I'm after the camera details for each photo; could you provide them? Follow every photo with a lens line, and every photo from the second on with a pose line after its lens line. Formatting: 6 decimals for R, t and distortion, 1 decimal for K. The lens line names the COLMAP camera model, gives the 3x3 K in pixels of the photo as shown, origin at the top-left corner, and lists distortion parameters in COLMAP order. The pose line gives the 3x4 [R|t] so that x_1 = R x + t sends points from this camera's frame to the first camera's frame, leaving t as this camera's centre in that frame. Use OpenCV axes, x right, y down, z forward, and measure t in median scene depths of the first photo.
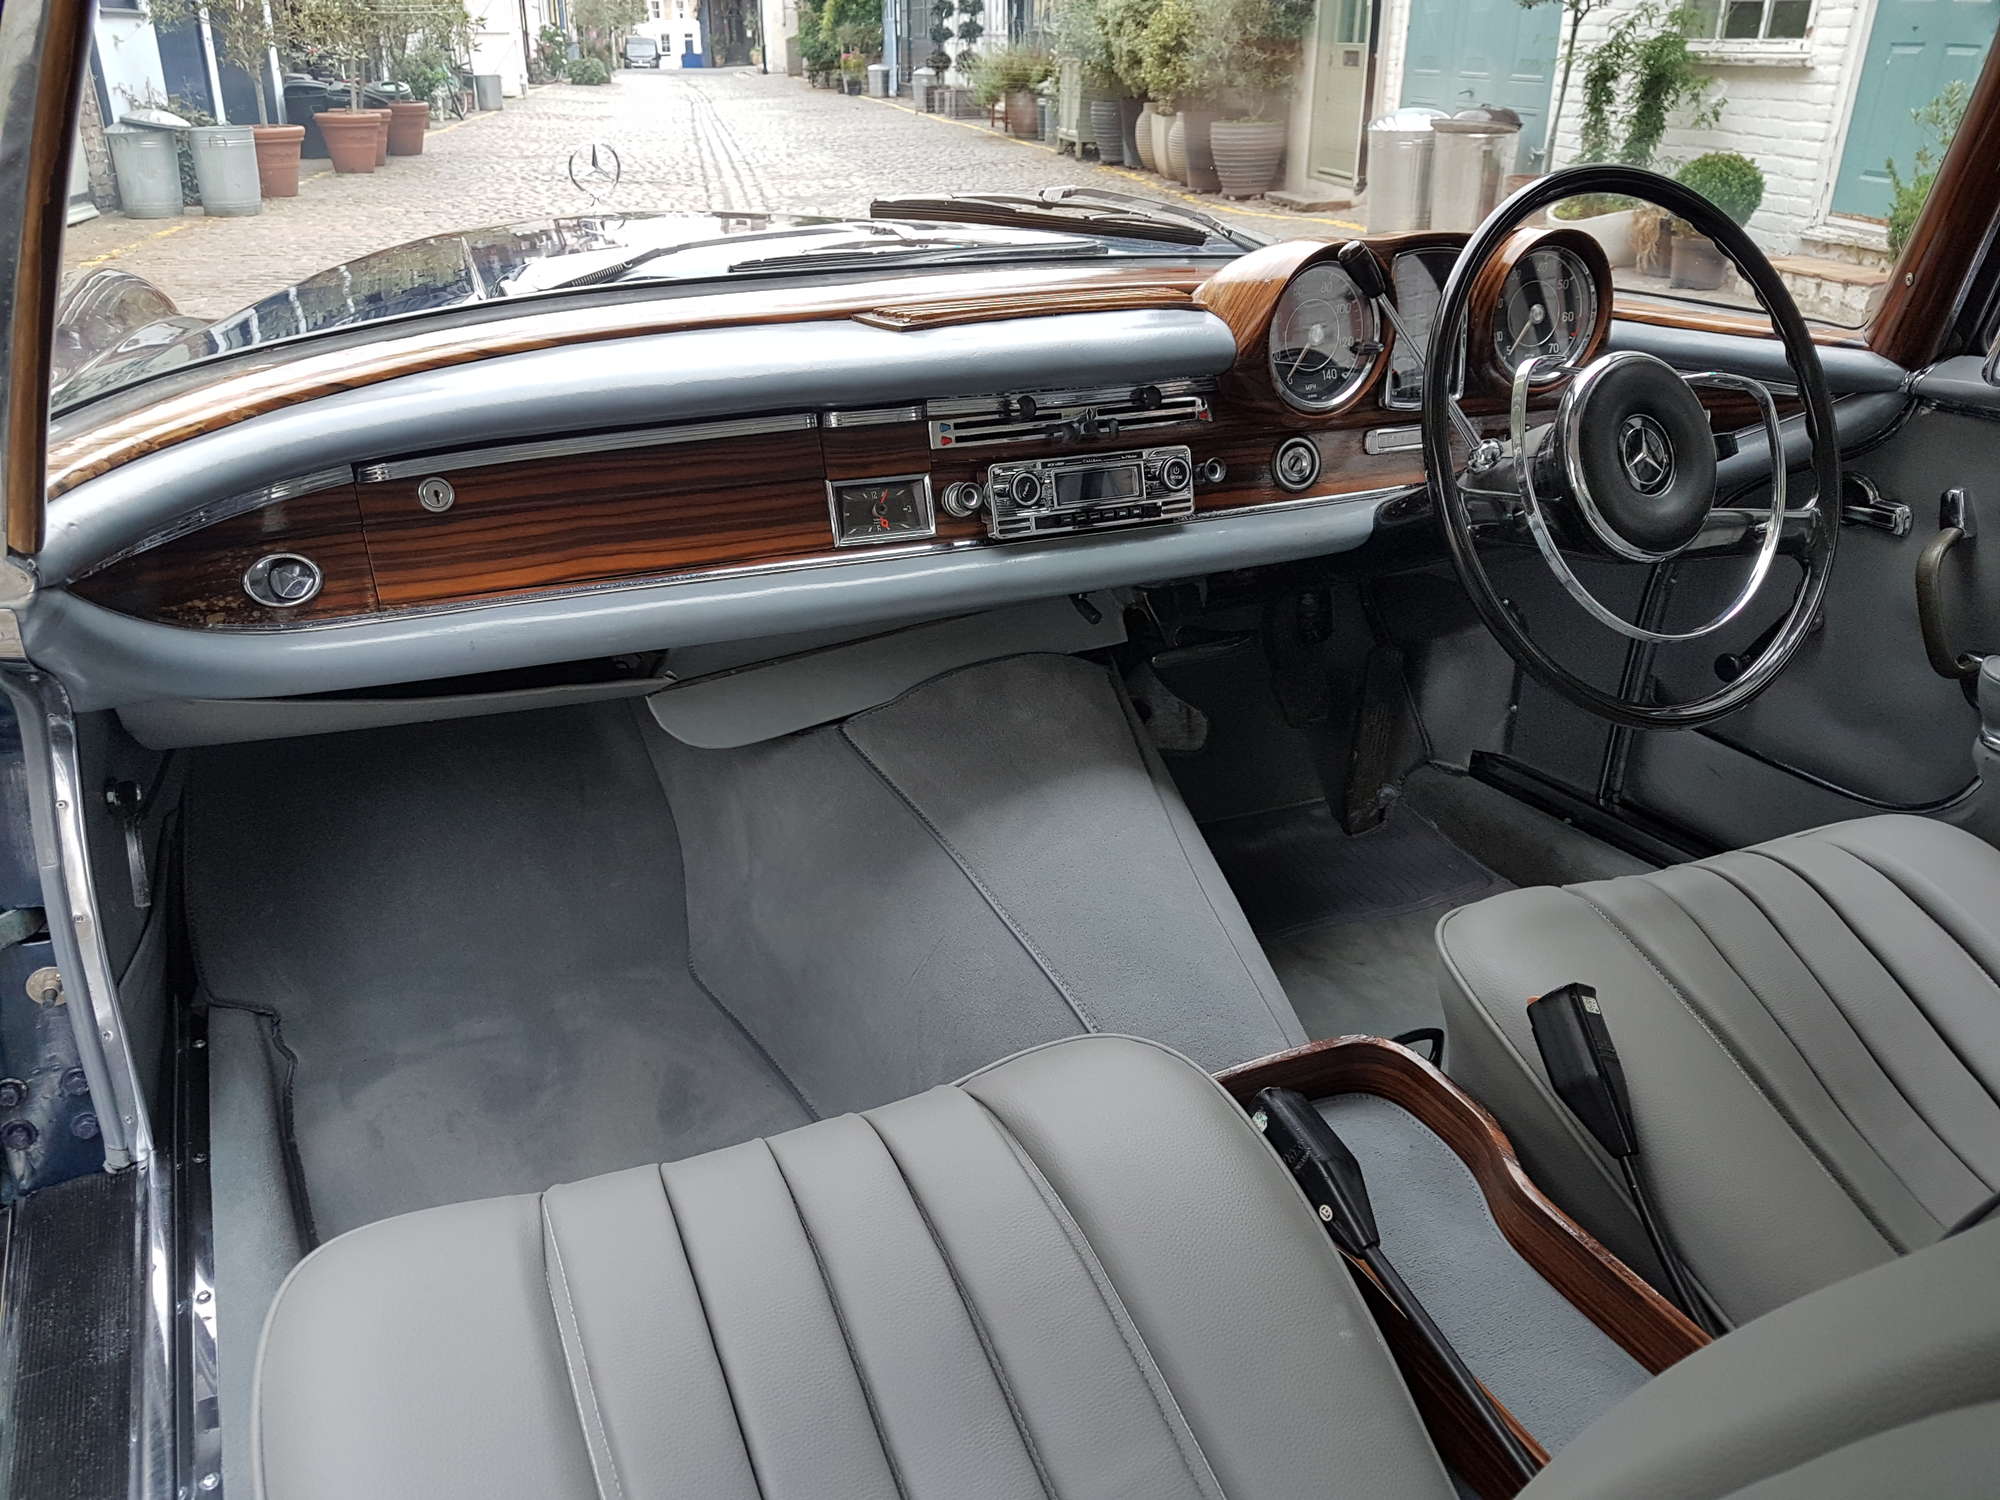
lens RADIAL K [[1510.8, 0, 970.4], [0, 1510.8, 834.7], [0, 0, 1]] dist [0.053986, -0.089147]
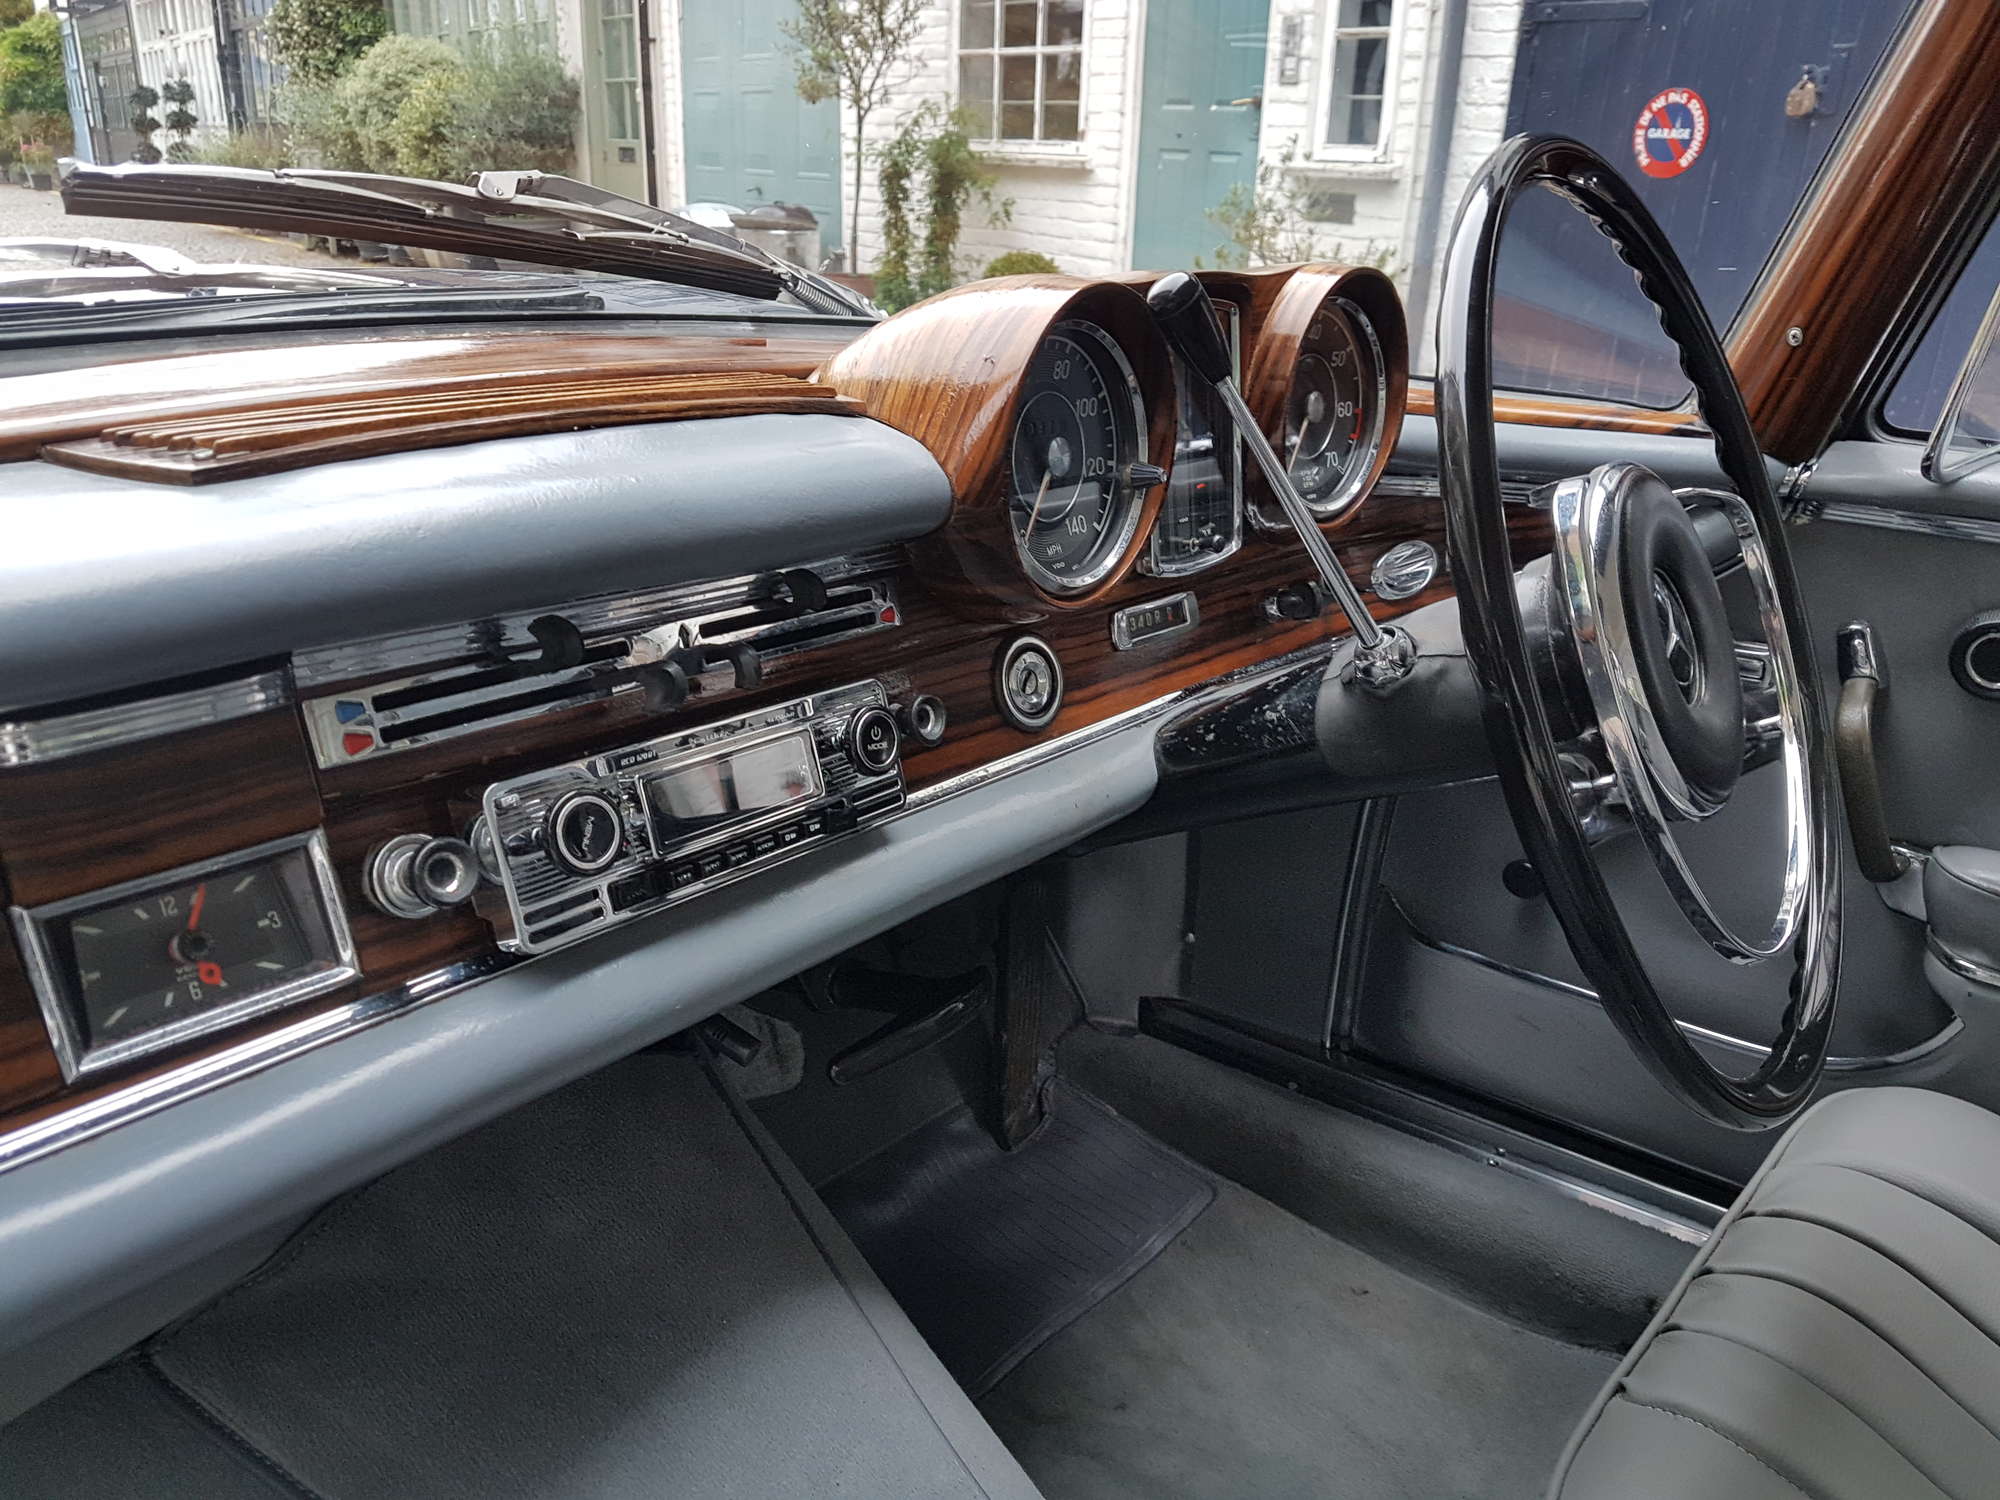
lens RADIAL K [[1510.8, 0, 970.4], [0, 1510.8, 834.7], [0, 0, 1]] dist [0.053986, -0.089147]
pose [[0.903935, -0.140893, 0.403795, -0.006470], [0.164945, 0.985980, -0.025215, -0.036567], [-0.394582, 0.089397, 0.914502, 0.104712]]
